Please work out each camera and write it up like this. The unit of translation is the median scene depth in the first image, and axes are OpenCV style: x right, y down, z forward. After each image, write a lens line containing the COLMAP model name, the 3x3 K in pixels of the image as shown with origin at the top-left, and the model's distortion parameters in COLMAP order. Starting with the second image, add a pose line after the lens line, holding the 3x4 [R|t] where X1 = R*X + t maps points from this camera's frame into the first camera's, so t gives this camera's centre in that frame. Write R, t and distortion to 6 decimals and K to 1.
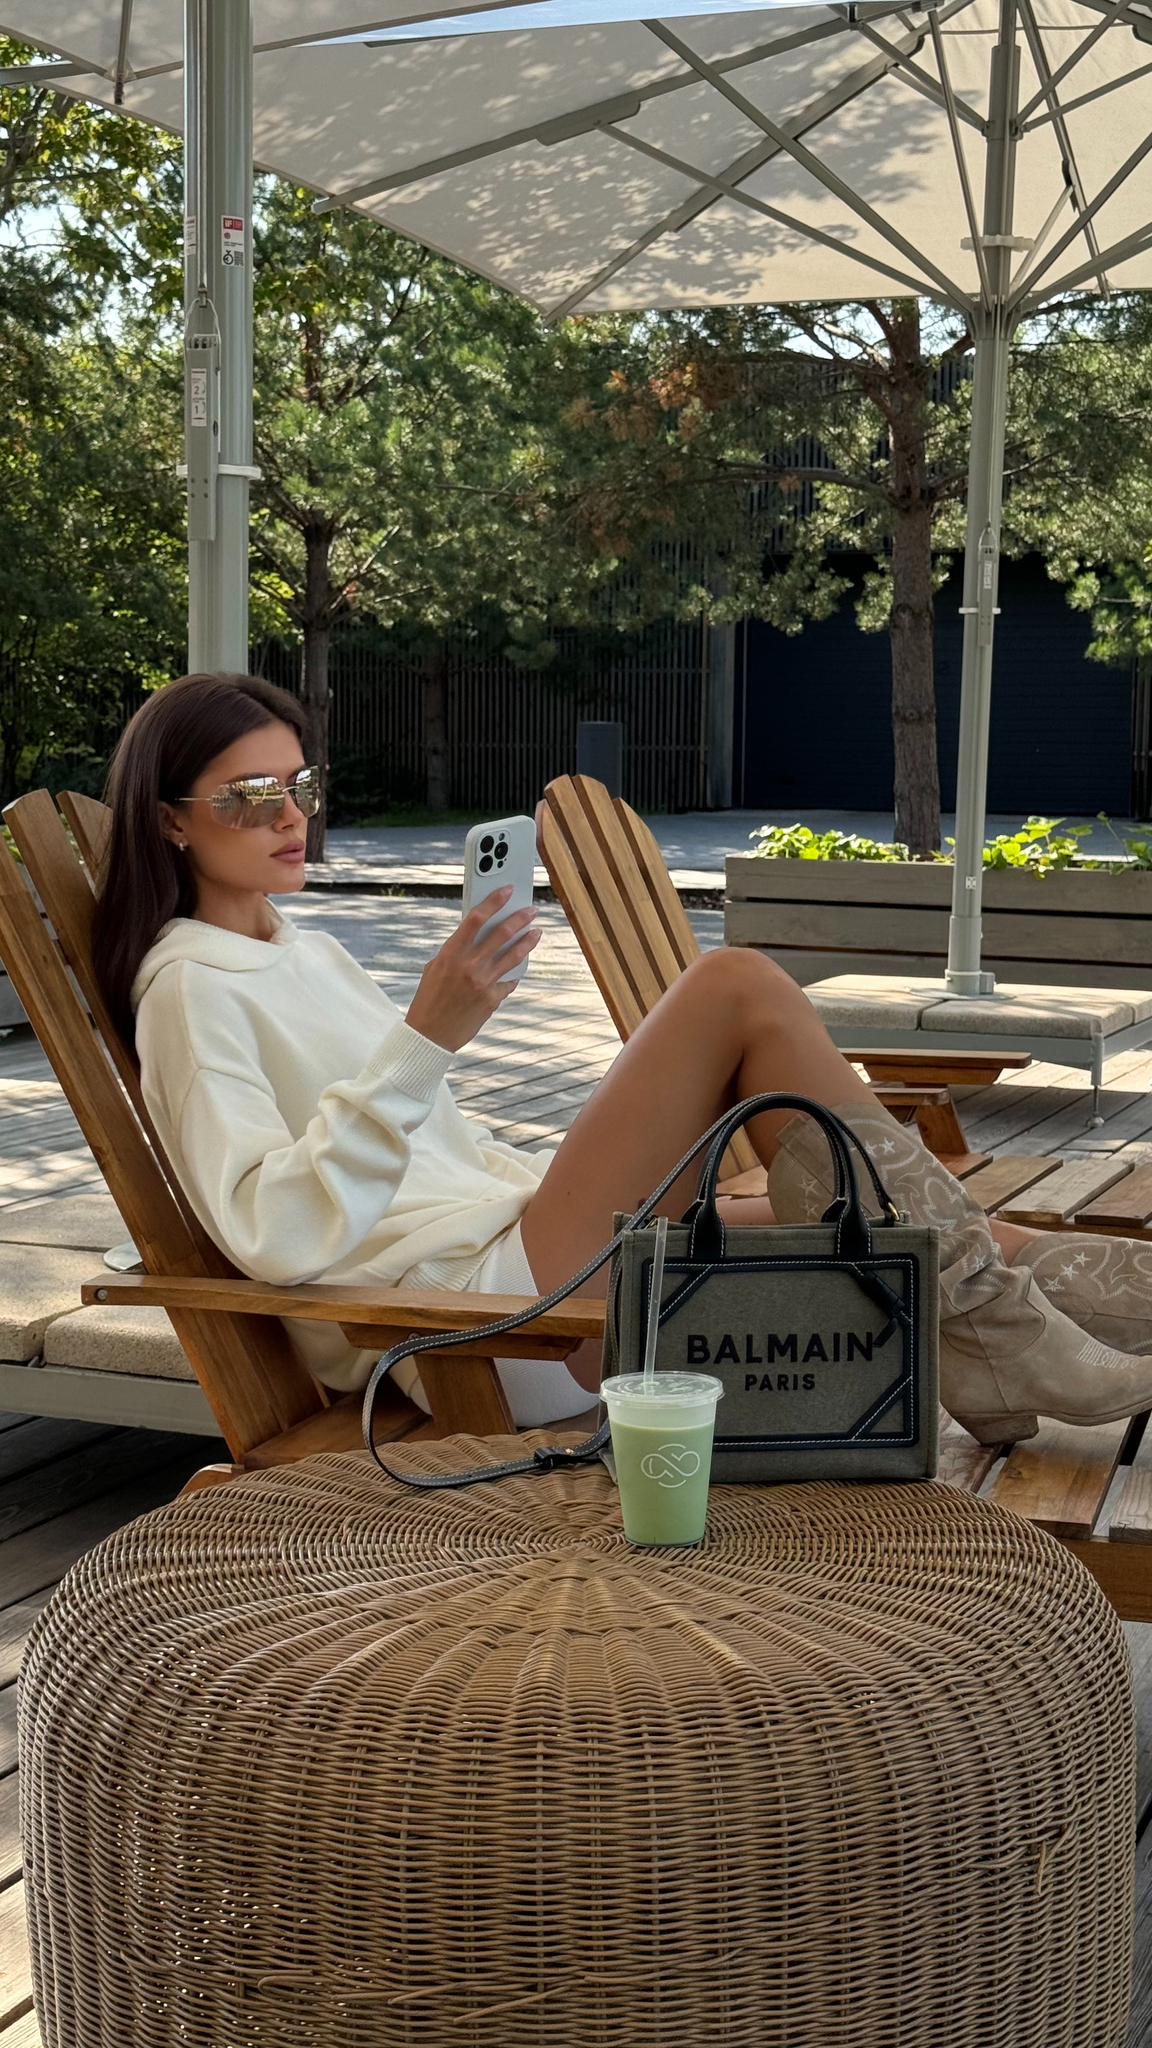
lens RADIAL K [[2930.6, 0, 576.0], [0, 2930.6, 1024.0], [0, 0, 1]] dist [0.105946, -0.008390]
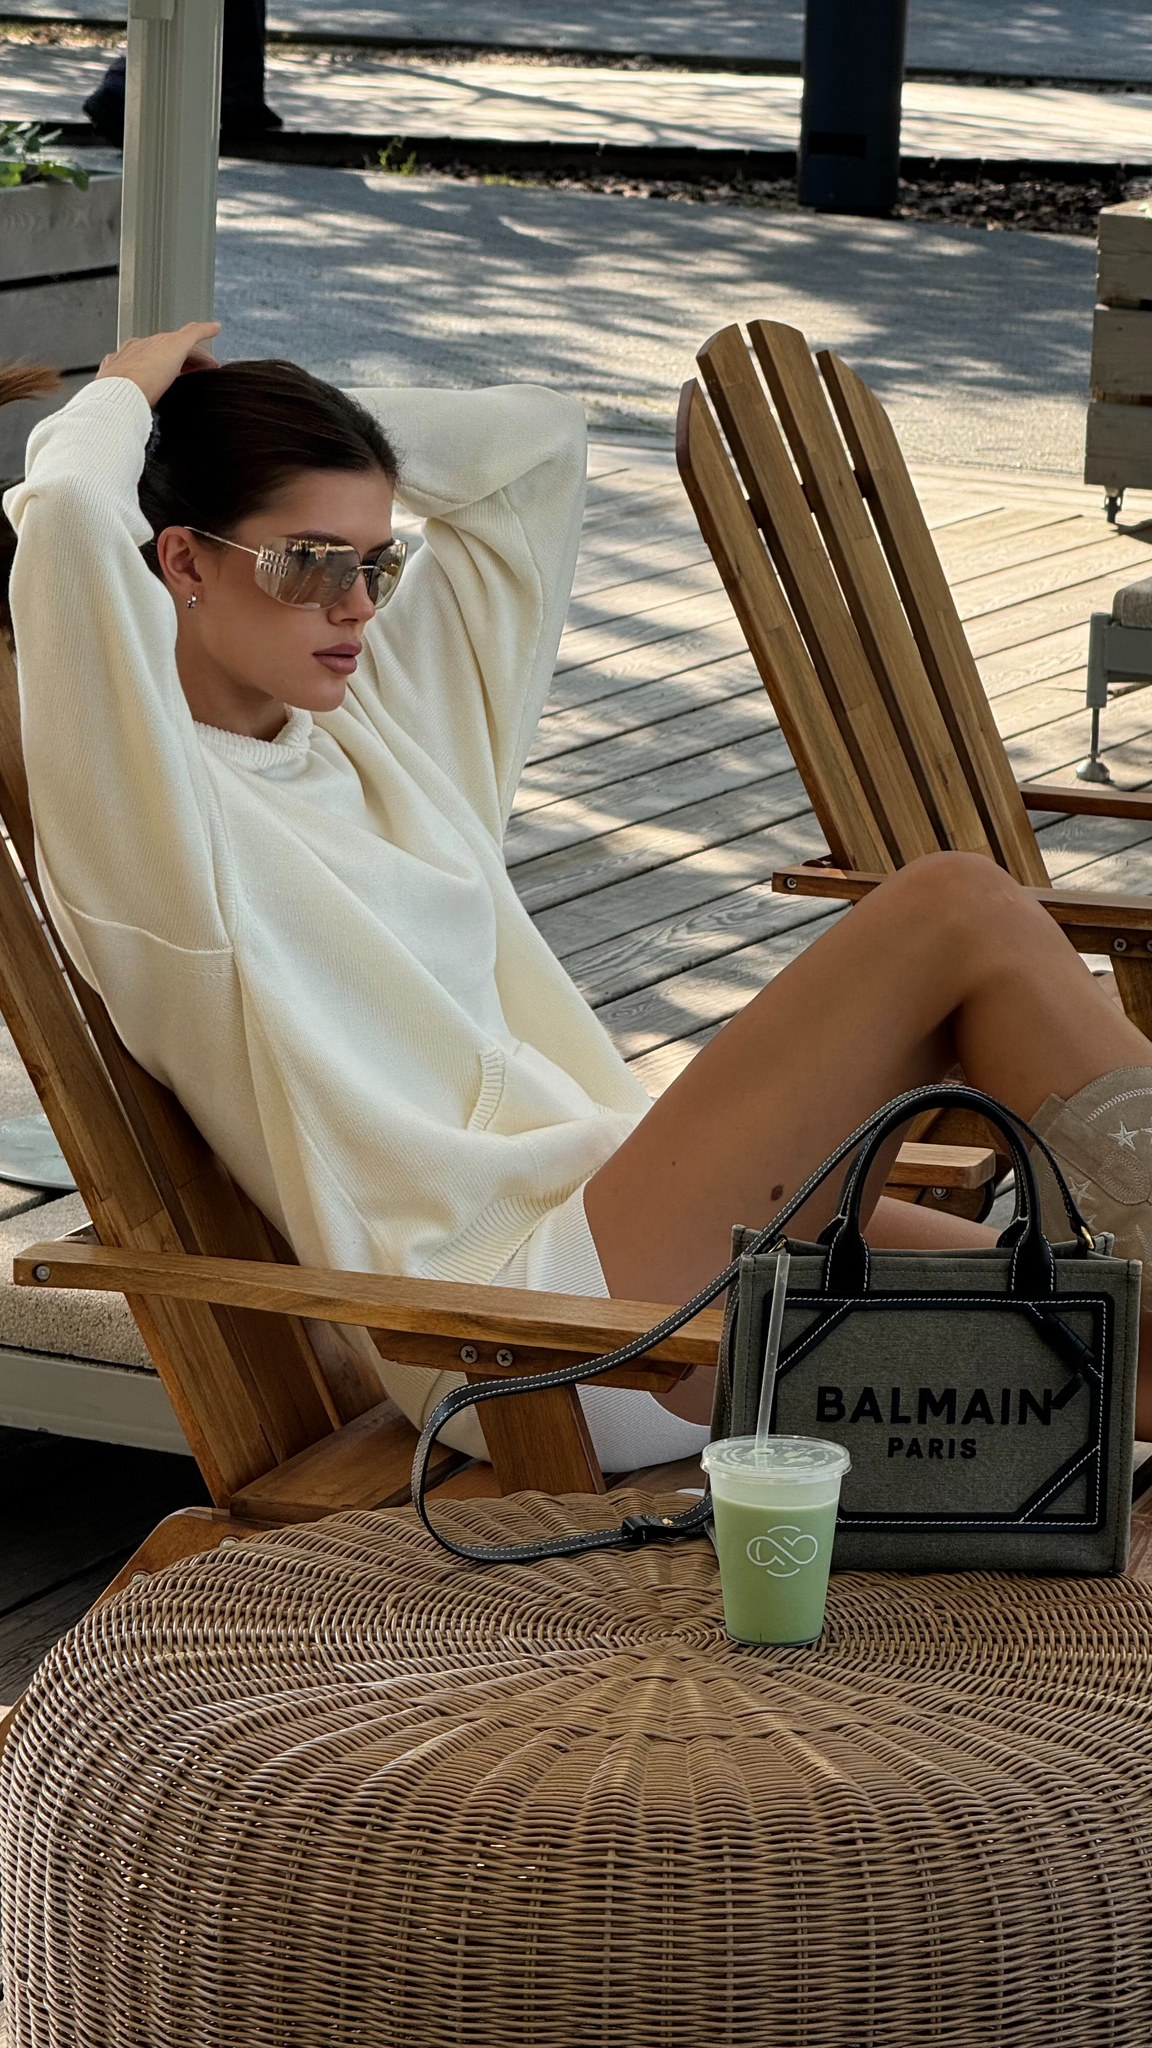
lens RADIAL K [[7203.2, 0, 576.0], [0, 7203.2, 1024.0], [0, 0, 1]] dist [0.022700, 0.420485]
pose [[0.998952, 0.035111, -0.029356, 0.030630], [-0.032180, 0.994959, 0.094978, -0.205518], [0.032543, -0.093934, 0.995046, -1.101526]]
